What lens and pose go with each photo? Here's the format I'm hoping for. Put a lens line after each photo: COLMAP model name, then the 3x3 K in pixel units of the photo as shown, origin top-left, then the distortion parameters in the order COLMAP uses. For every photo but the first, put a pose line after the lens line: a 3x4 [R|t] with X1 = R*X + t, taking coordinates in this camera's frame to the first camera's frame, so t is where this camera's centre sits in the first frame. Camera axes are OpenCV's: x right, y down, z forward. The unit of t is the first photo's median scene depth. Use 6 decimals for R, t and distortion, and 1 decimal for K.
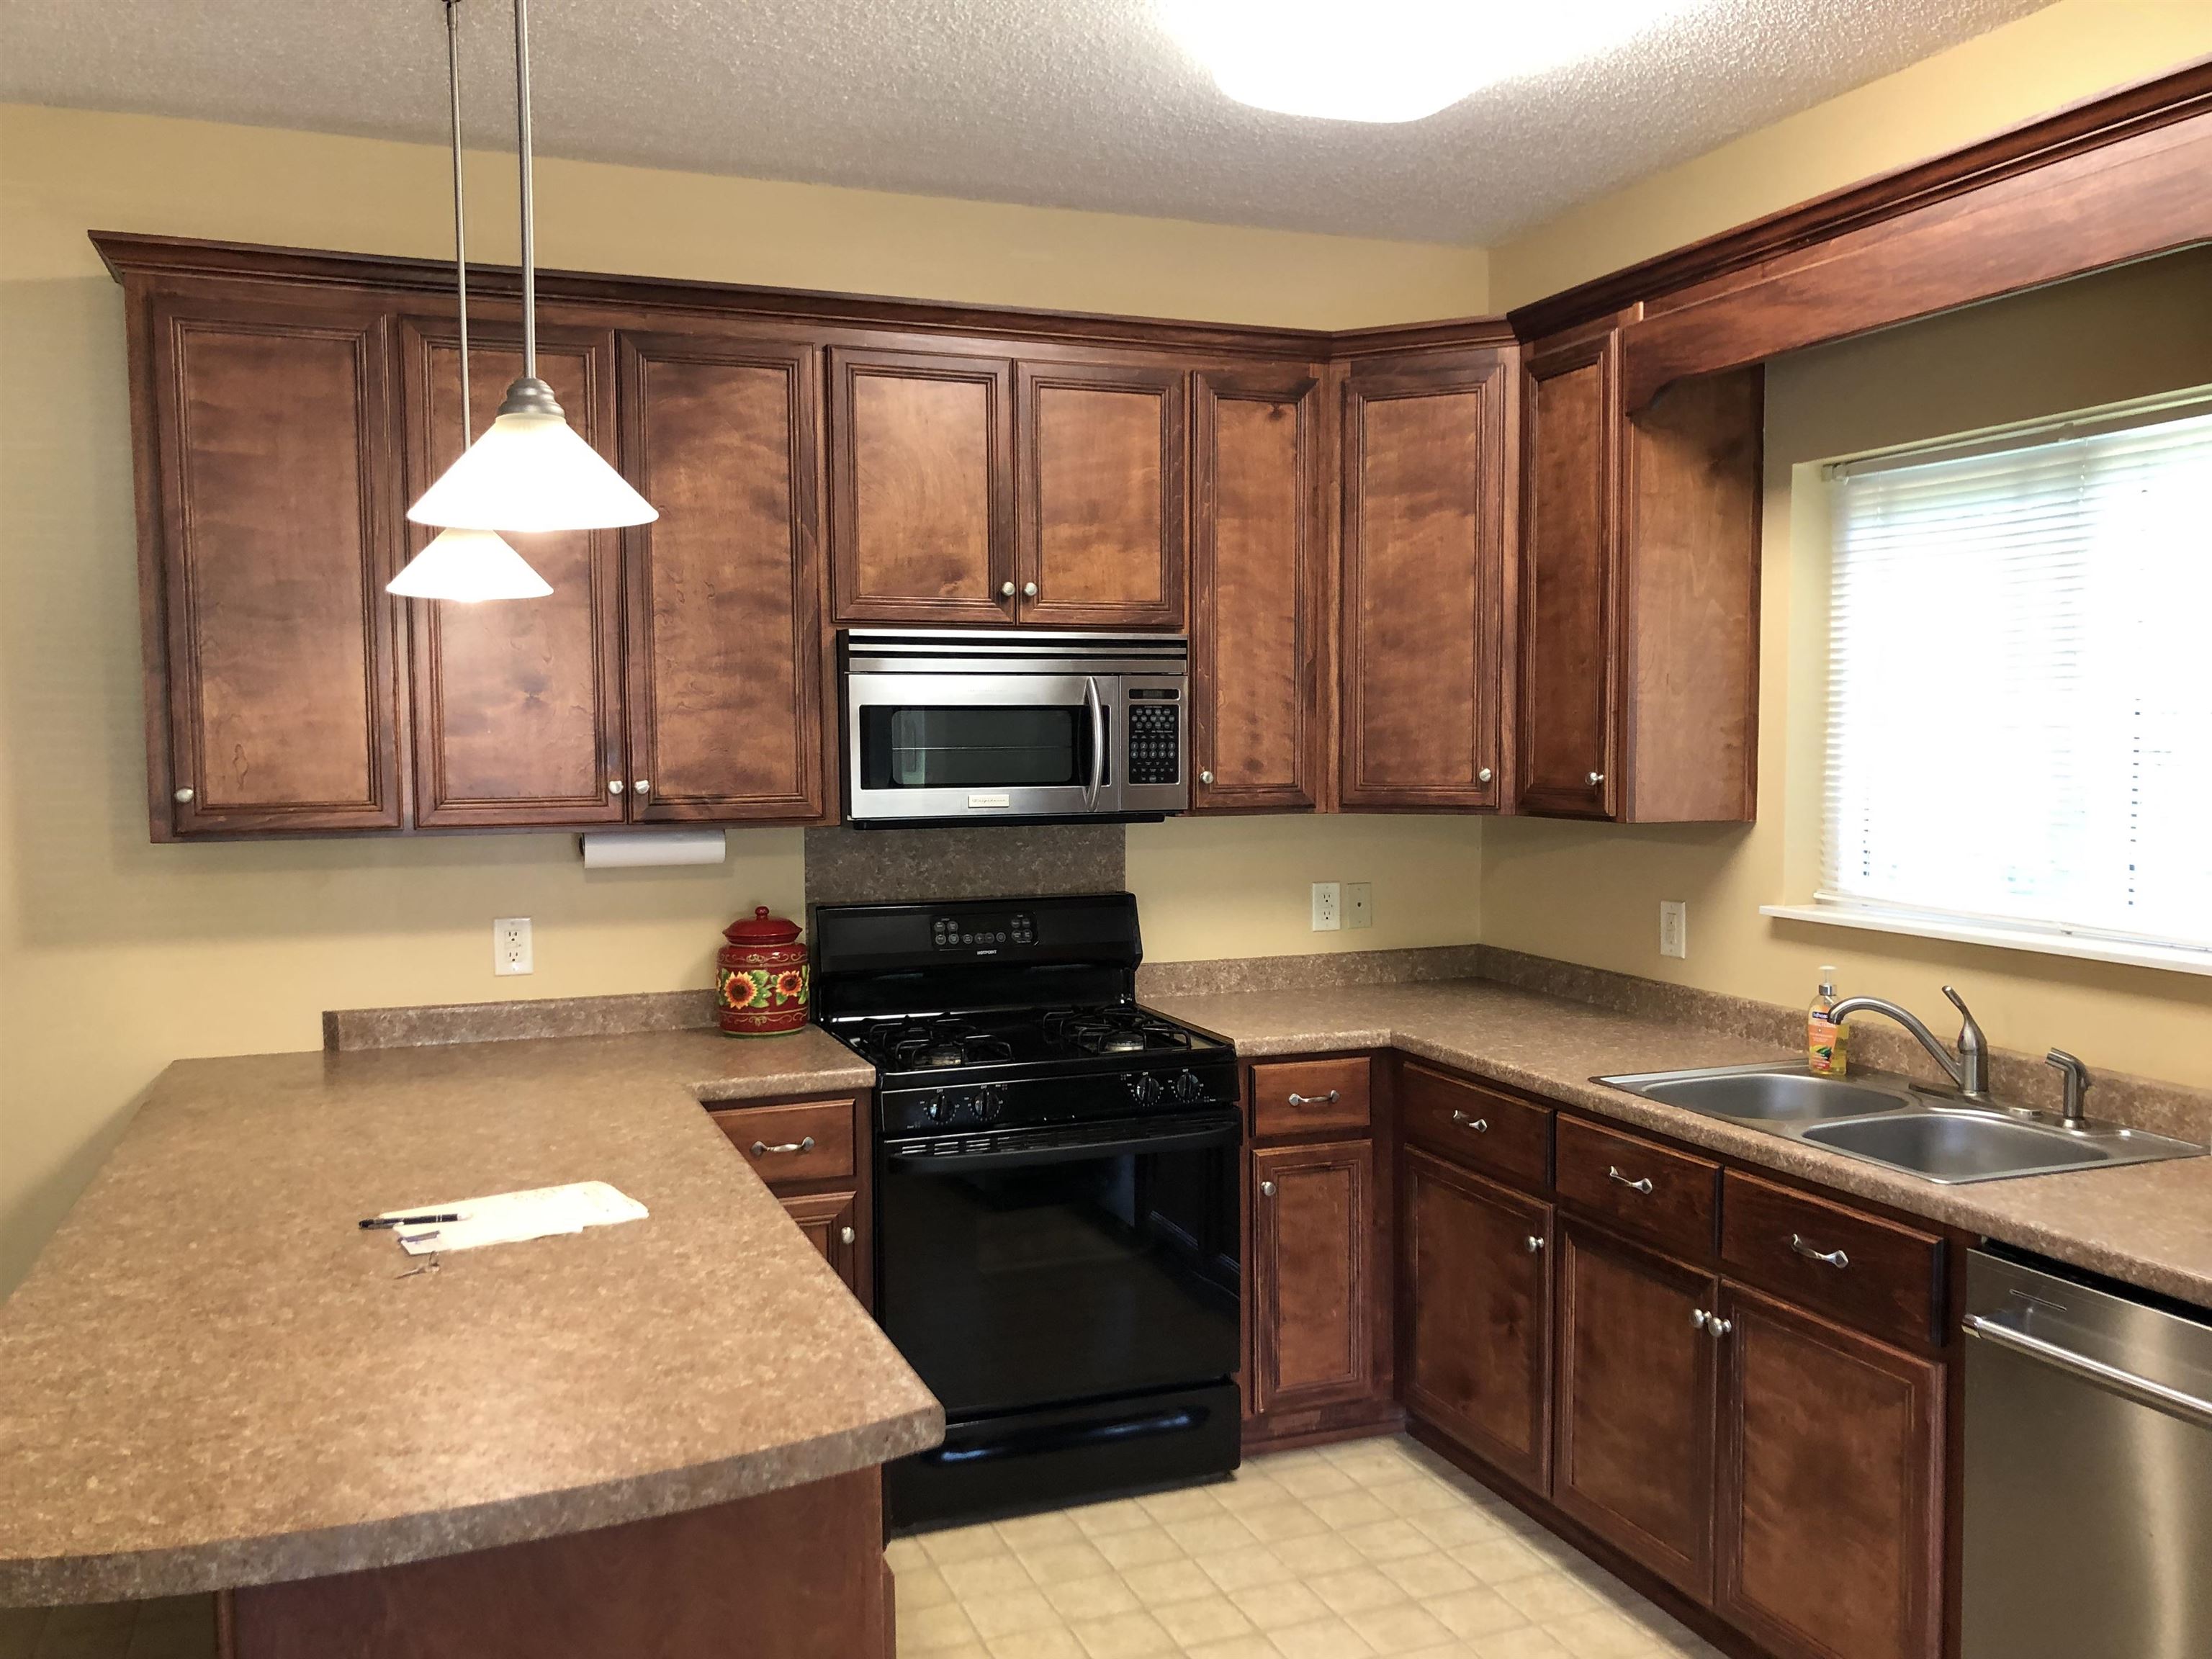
lens RADIAL K [[1767.6, 0, 1107.2], [0, 1767.6, 842.1], [0, 0, 1]] dist [0.026359, -0.044098]
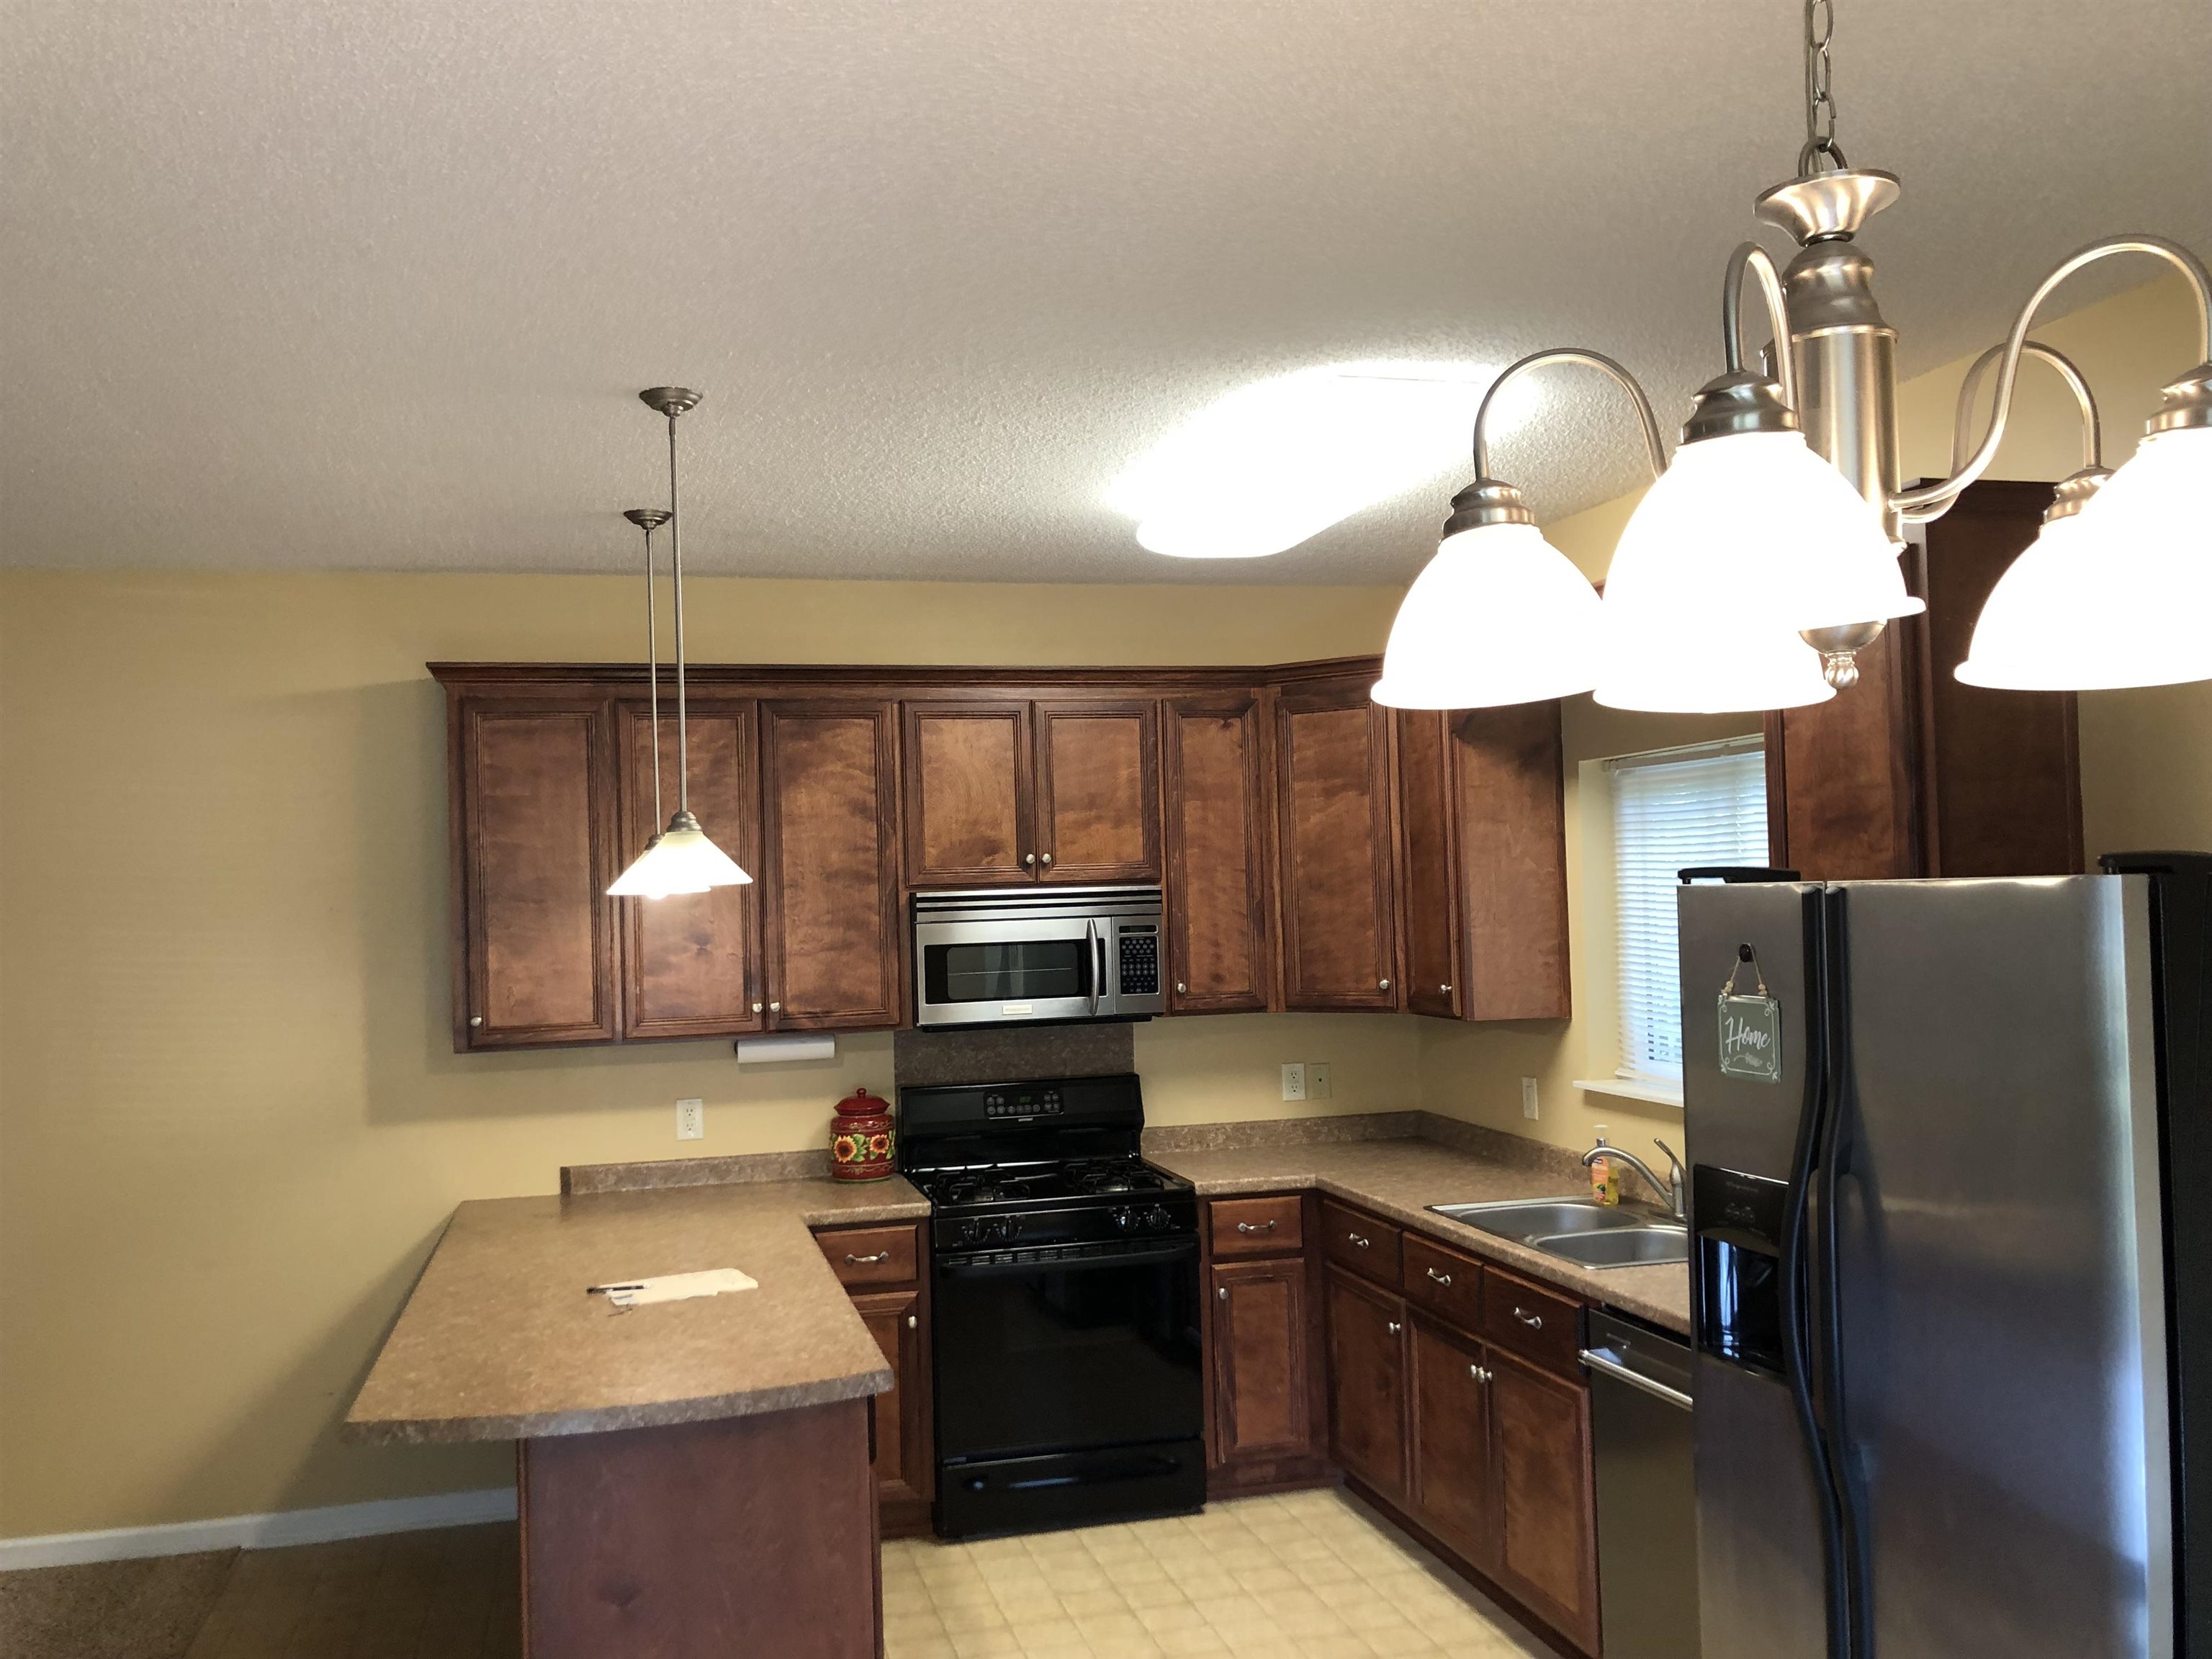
lens RADIAL K [[1767.6, 0, 1113.6], [0, 1767.6, 833.4], [0, 0, 1]] dist [0.026359, -0.044098]
pose [[0.994311, -0.026827, -0.103084, 0.164337], [0.016730, 0.995086, -0.097587, -0.026420], [0.105196, 0.095307, 0.989874, -0.413295]]
